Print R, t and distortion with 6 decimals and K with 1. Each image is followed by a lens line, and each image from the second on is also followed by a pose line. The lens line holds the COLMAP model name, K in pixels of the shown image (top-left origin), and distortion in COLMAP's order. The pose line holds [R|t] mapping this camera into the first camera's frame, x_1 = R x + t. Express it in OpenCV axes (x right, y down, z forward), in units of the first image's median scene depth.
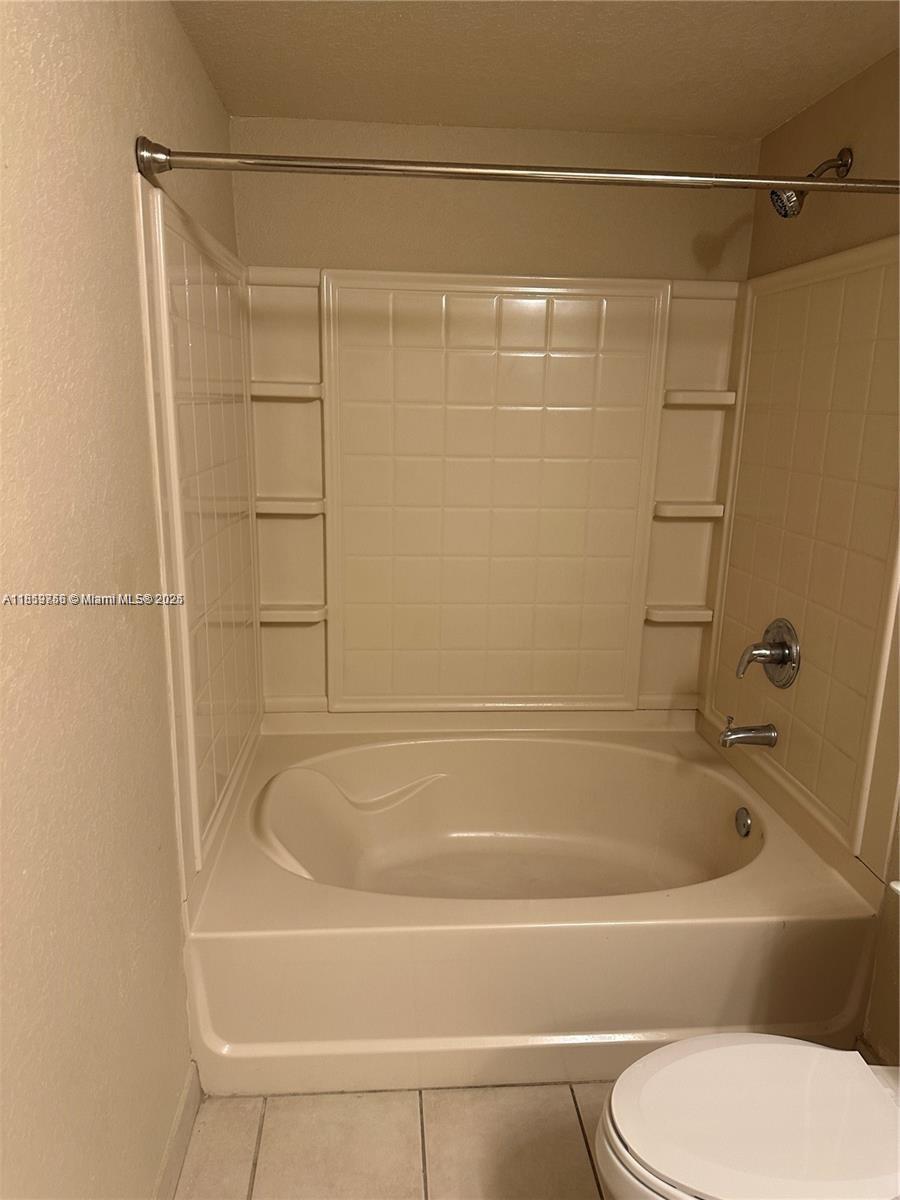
lens RADIAL K [[852.8, 0, 444.3], [0, 852.8, 617.8], [0, 0, 1]] dist [0.141175, -0.211121]
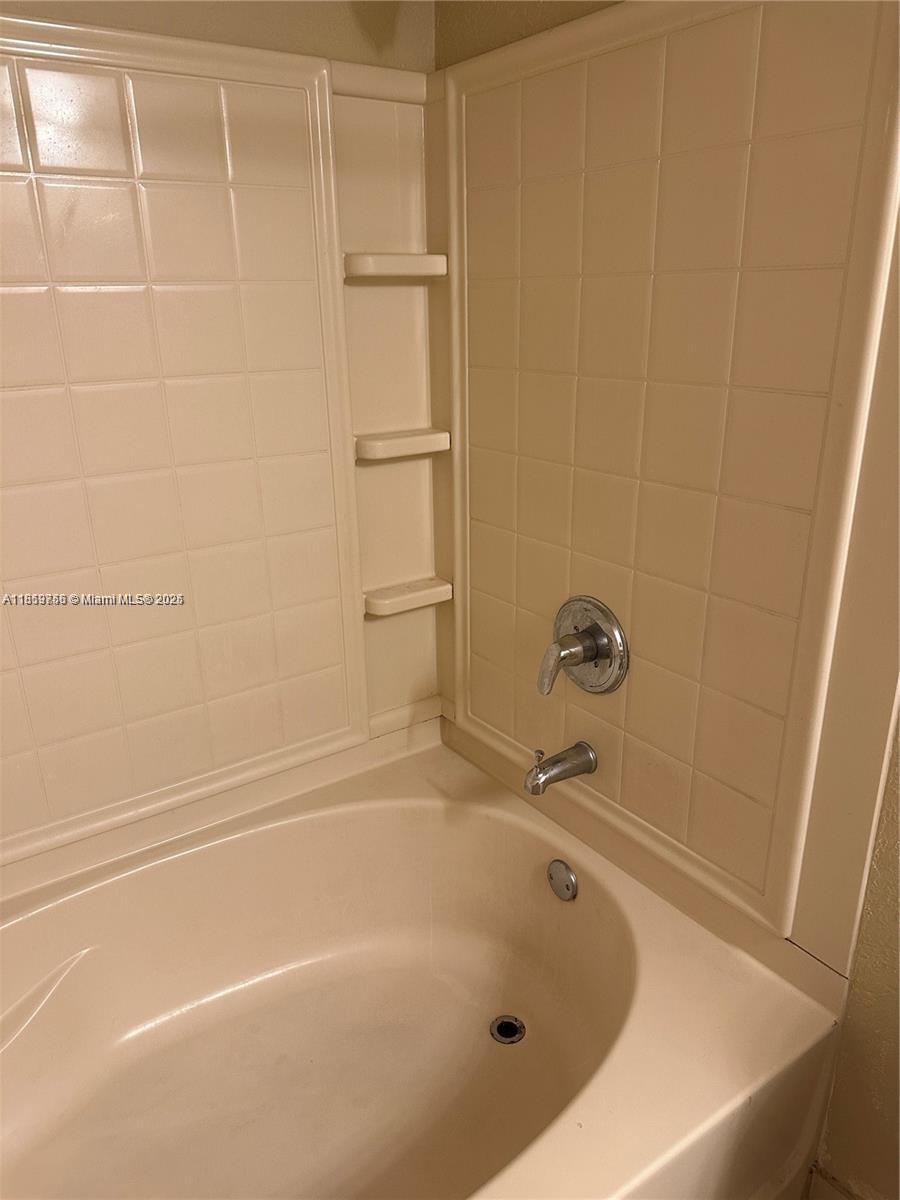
lens RADIAL K [[852.8, 0, 444.3], [0, 852.8, 617.8], [0, 0, 1]] dist [0.141175, -0.211121]
pose [[0.869544, -0.204486, 0.449532, -0.014124], [0.155732, 0.977343, 0.143344, -0.085700], [-0.468659, -0.054638, 0.881688, 0.402741]]
